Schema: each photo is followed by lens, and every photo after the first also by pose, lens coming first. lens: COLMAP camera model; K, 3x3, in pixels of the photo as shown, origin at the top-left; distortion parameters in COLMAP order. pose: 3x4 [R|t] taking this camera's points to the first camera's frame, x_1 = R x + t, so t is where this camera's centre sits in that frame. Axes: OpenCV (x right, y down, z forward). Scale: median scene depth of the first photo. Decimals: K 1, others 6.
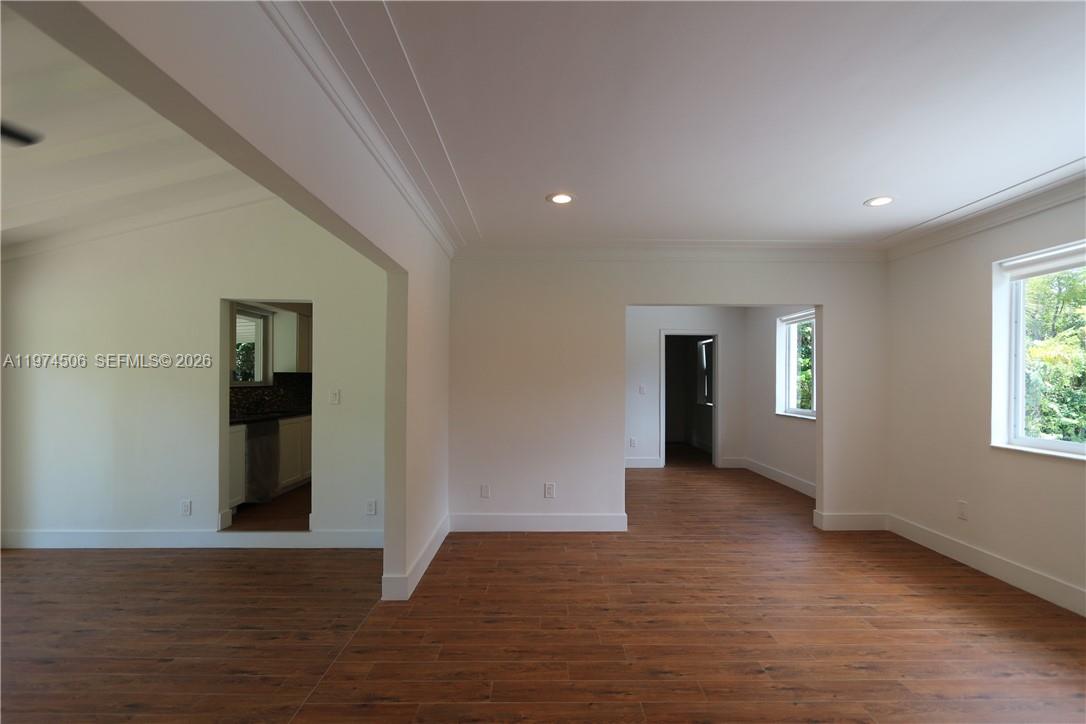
lens RADIAL K [[500.4, 0, 550.9], [0, 500.4, 376.9], [0, 0, 1]] dist [-0.016355, 0.001710]
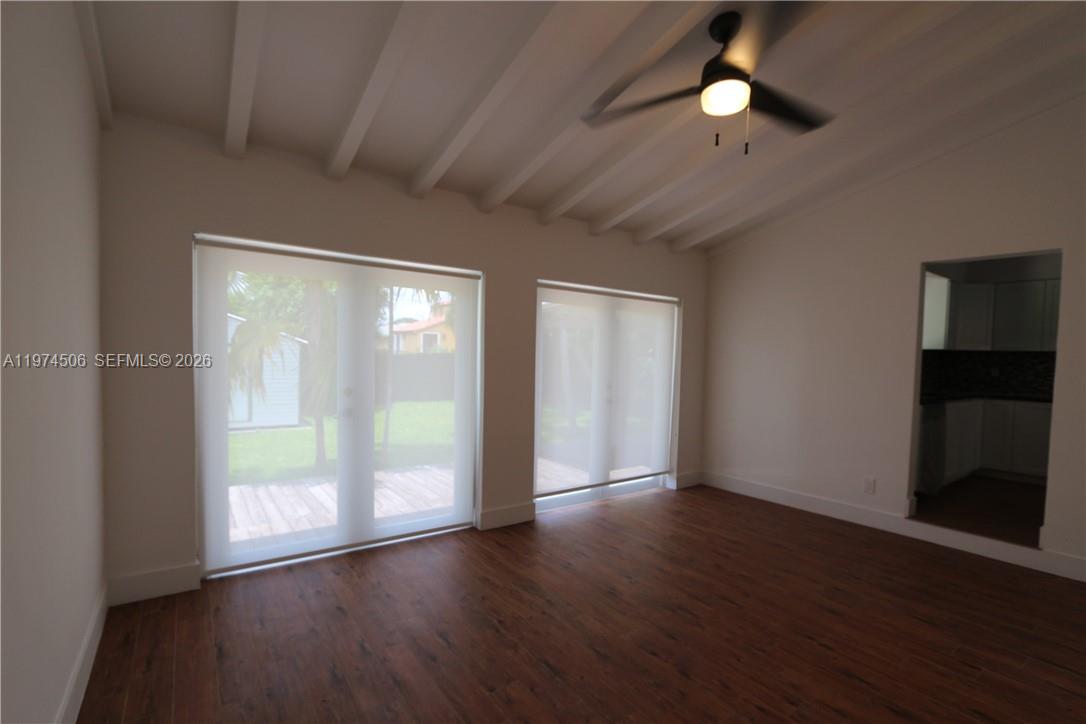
lens RADIAL K [[500.4, 0, 550.9], [0, 500.4, 376.9], [0, 0, 1]] dist [-0.016355, 0.001710]
pose [[0.576428, 0.043691, -0.815979, -0.411528], [-0.019060, 0.999017, 0.040027, 0.034705], [0.816925, -0.007520, 0.576694, -0.082679]]
